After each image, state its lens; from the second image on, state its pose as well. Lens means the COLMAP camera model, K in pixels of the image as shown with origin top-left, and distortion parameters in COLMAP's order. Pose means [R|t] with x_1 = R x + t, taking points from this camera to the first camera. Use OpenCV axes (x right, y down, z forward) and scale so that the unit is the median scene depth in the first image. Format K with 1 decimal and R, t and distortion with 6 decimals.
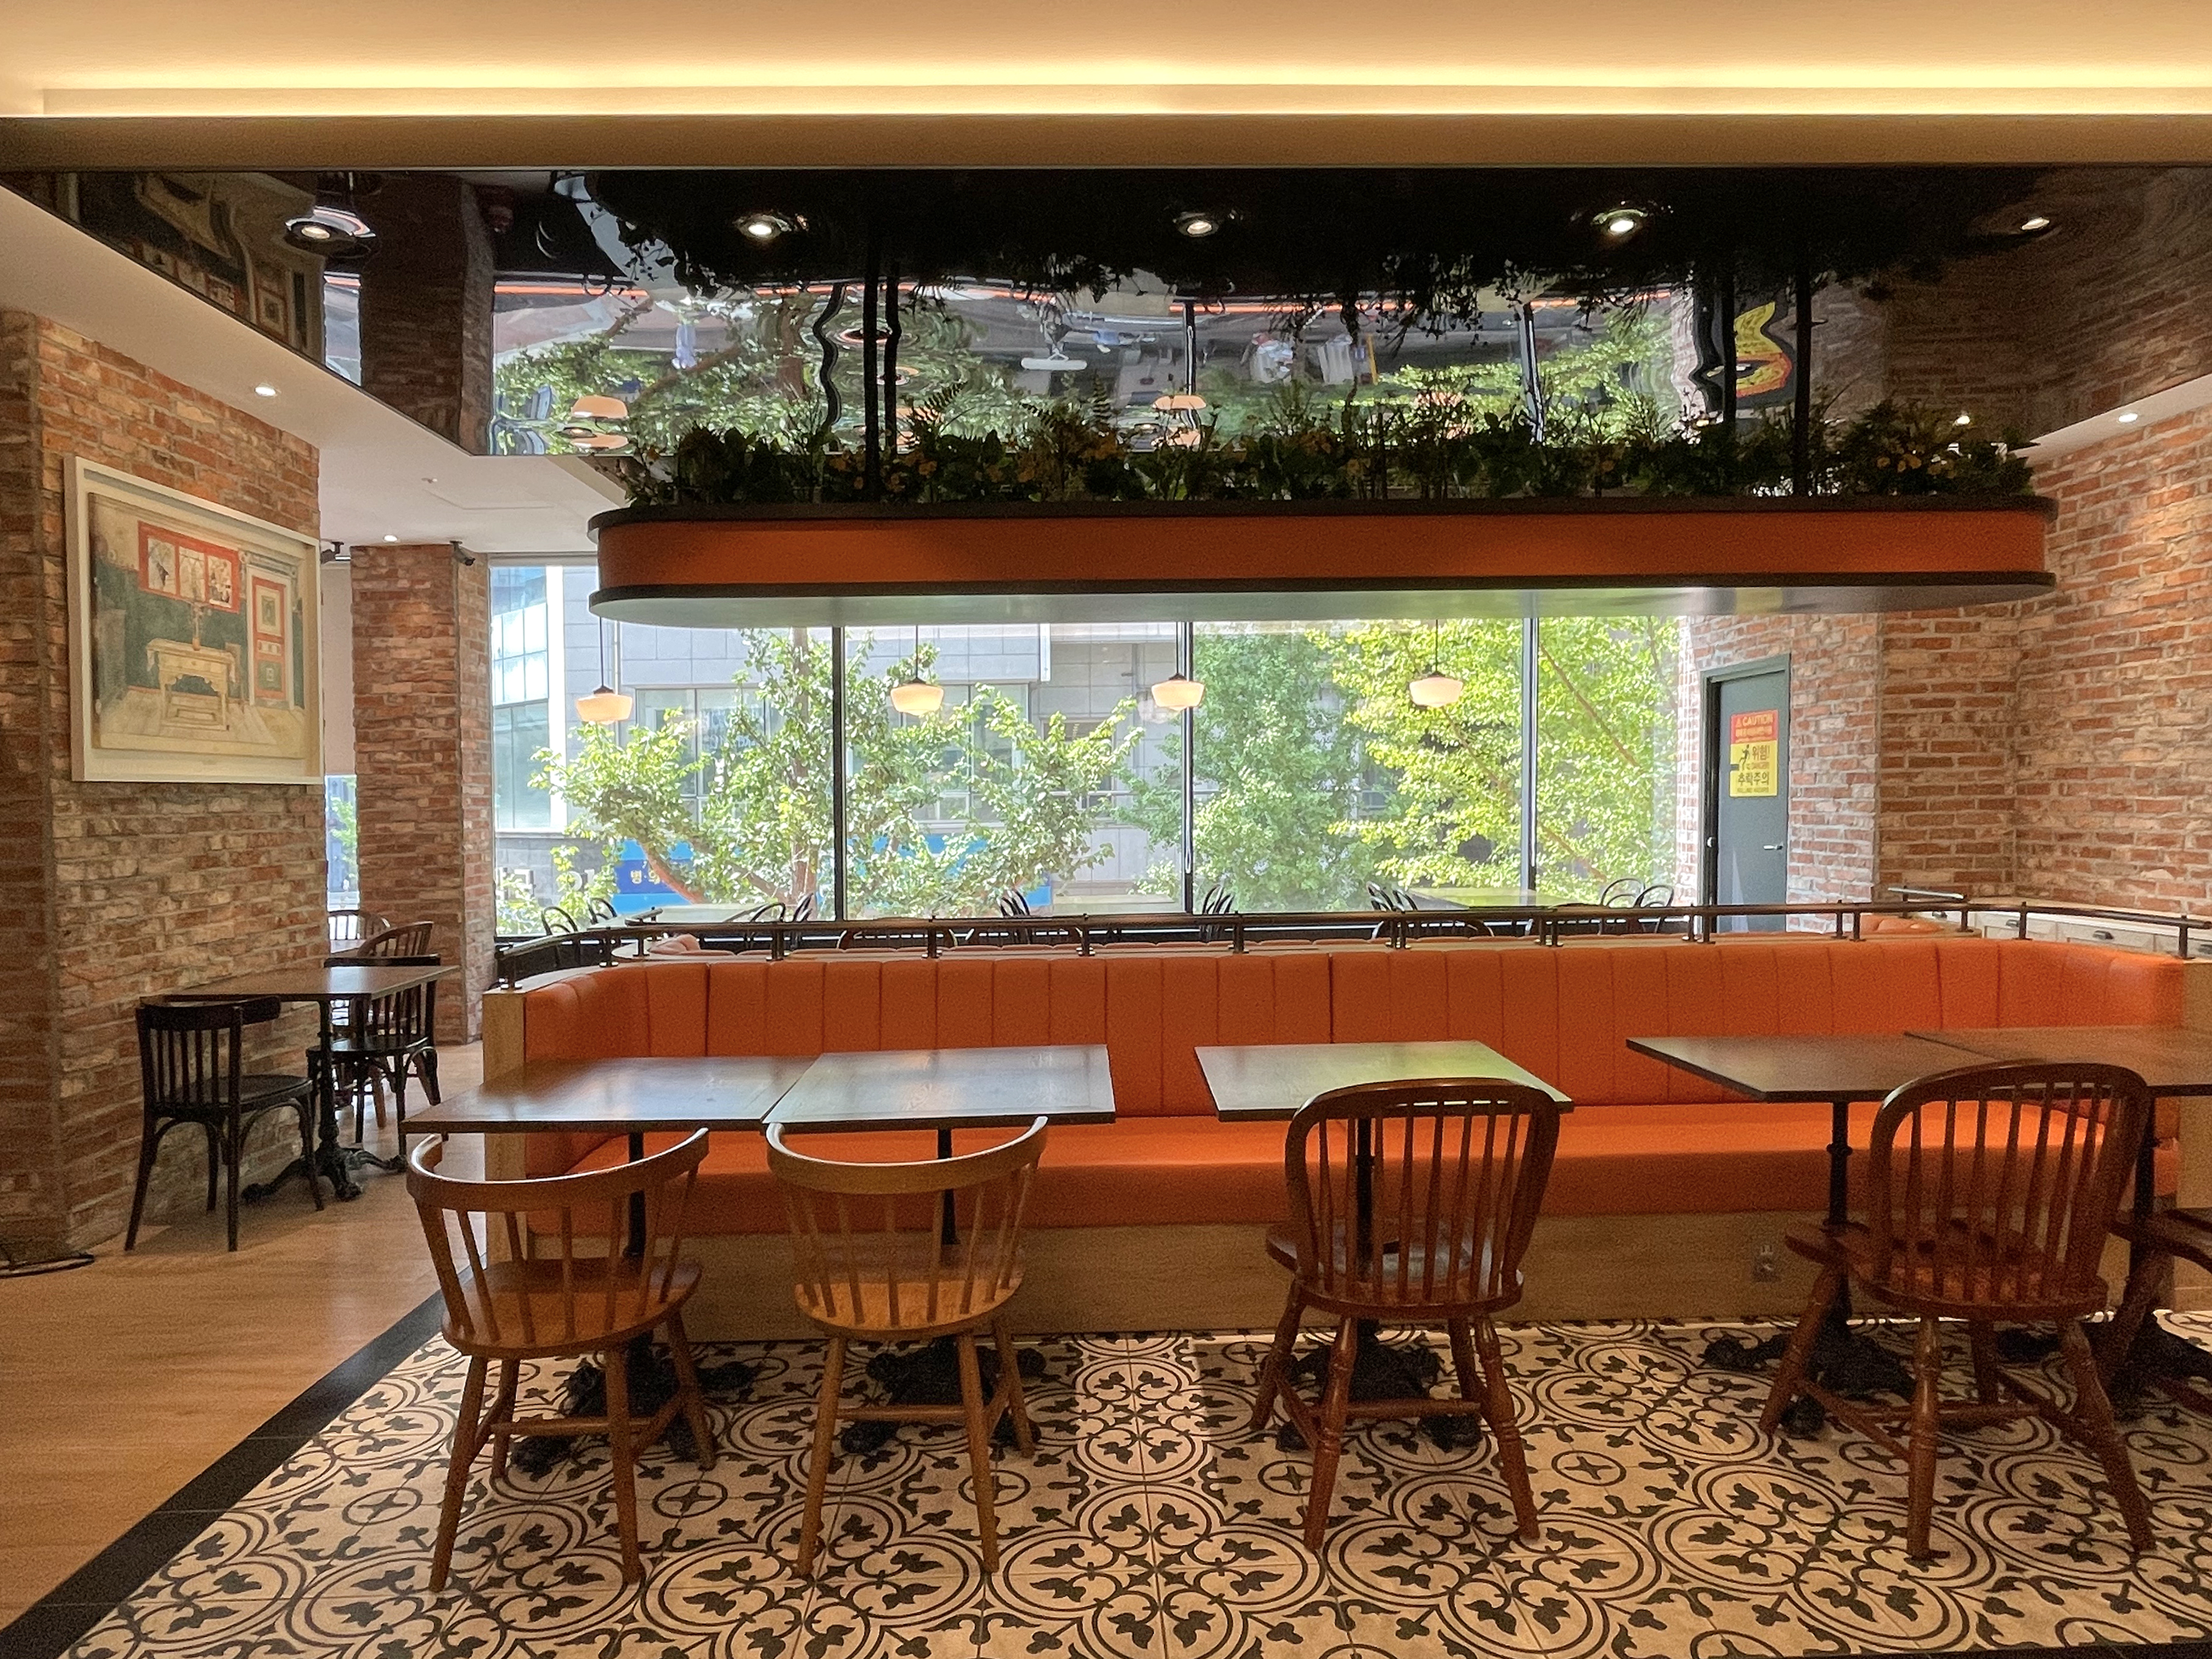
lens RADIAL K [[1382.0, 0, 1106.0], [0, 1382.0, 829.5], [0, 0, 1]] dist [-0.000030, -0.000112]
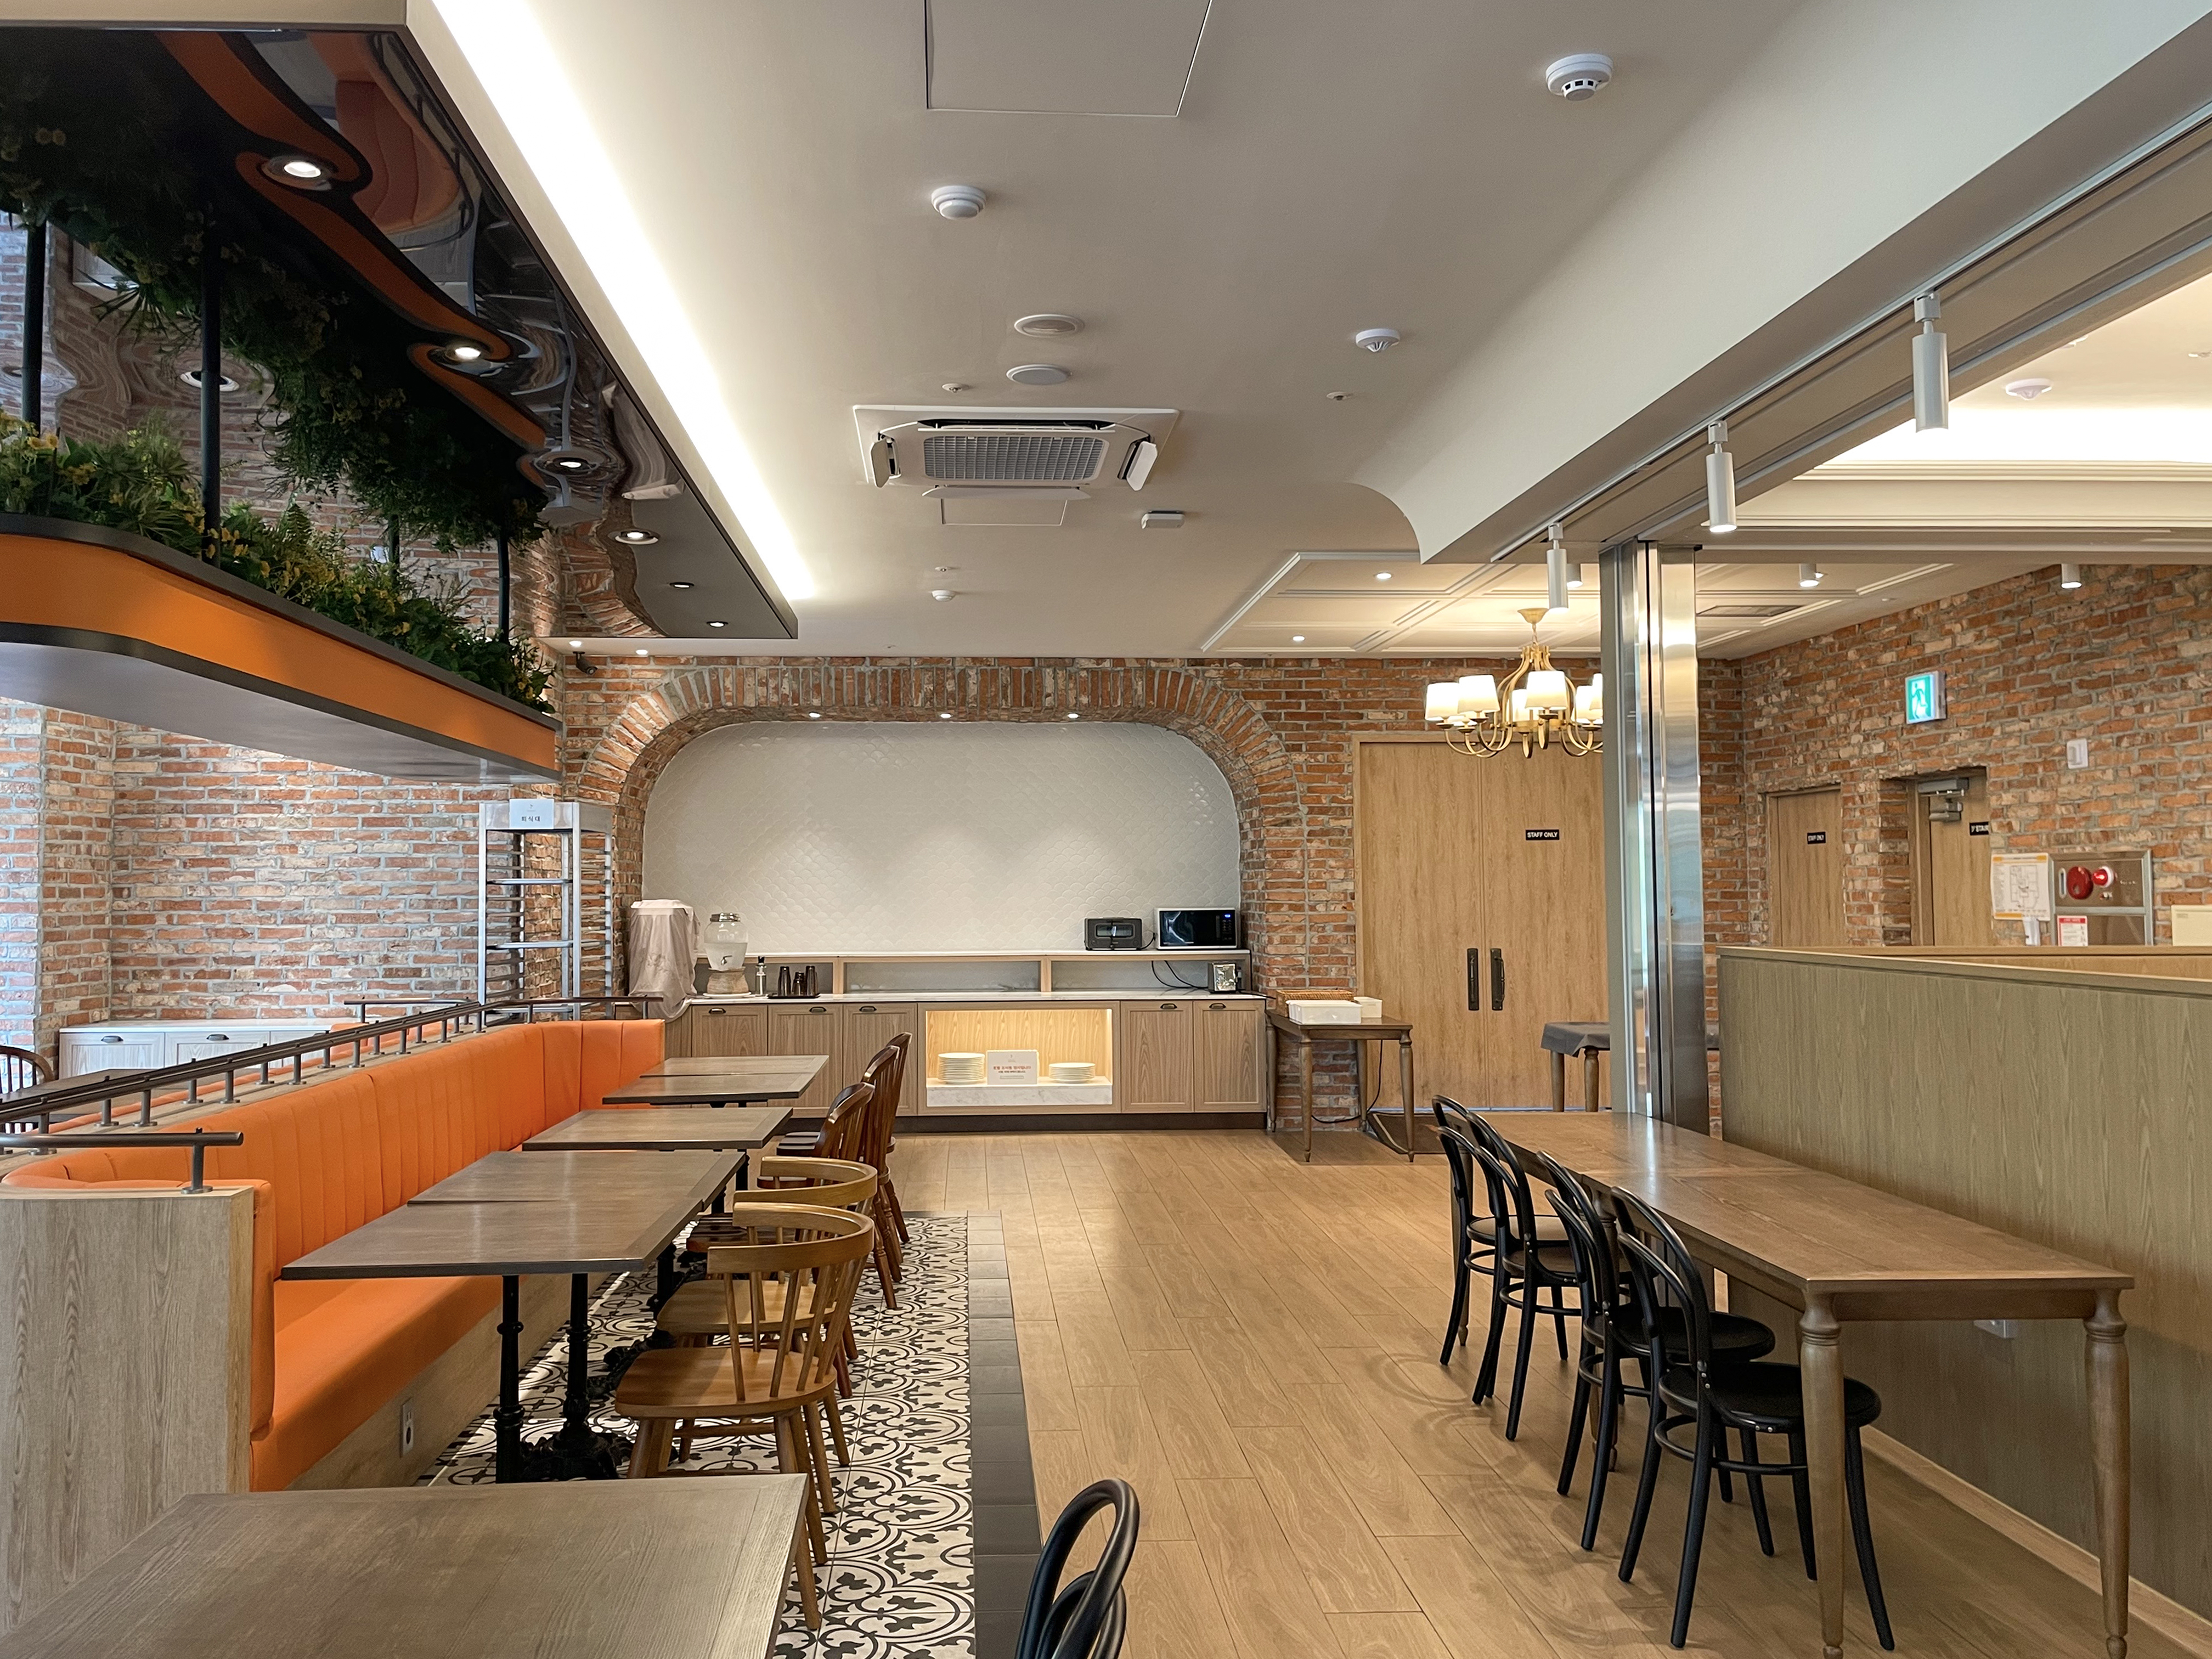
lens RADIAL K [[1715.7, 0, 1106.0], [0, 1715.7, 829.5], [0, 0, 1]] dist [-0.001246, -0.000875]
pose [[-0.055072, 0.054933, 0.996970, -0.776210], [0.028952, 0.998153, -0.053399, -0.005986], [-0.998063, 0.025923, -0.056561, 0.334224]]
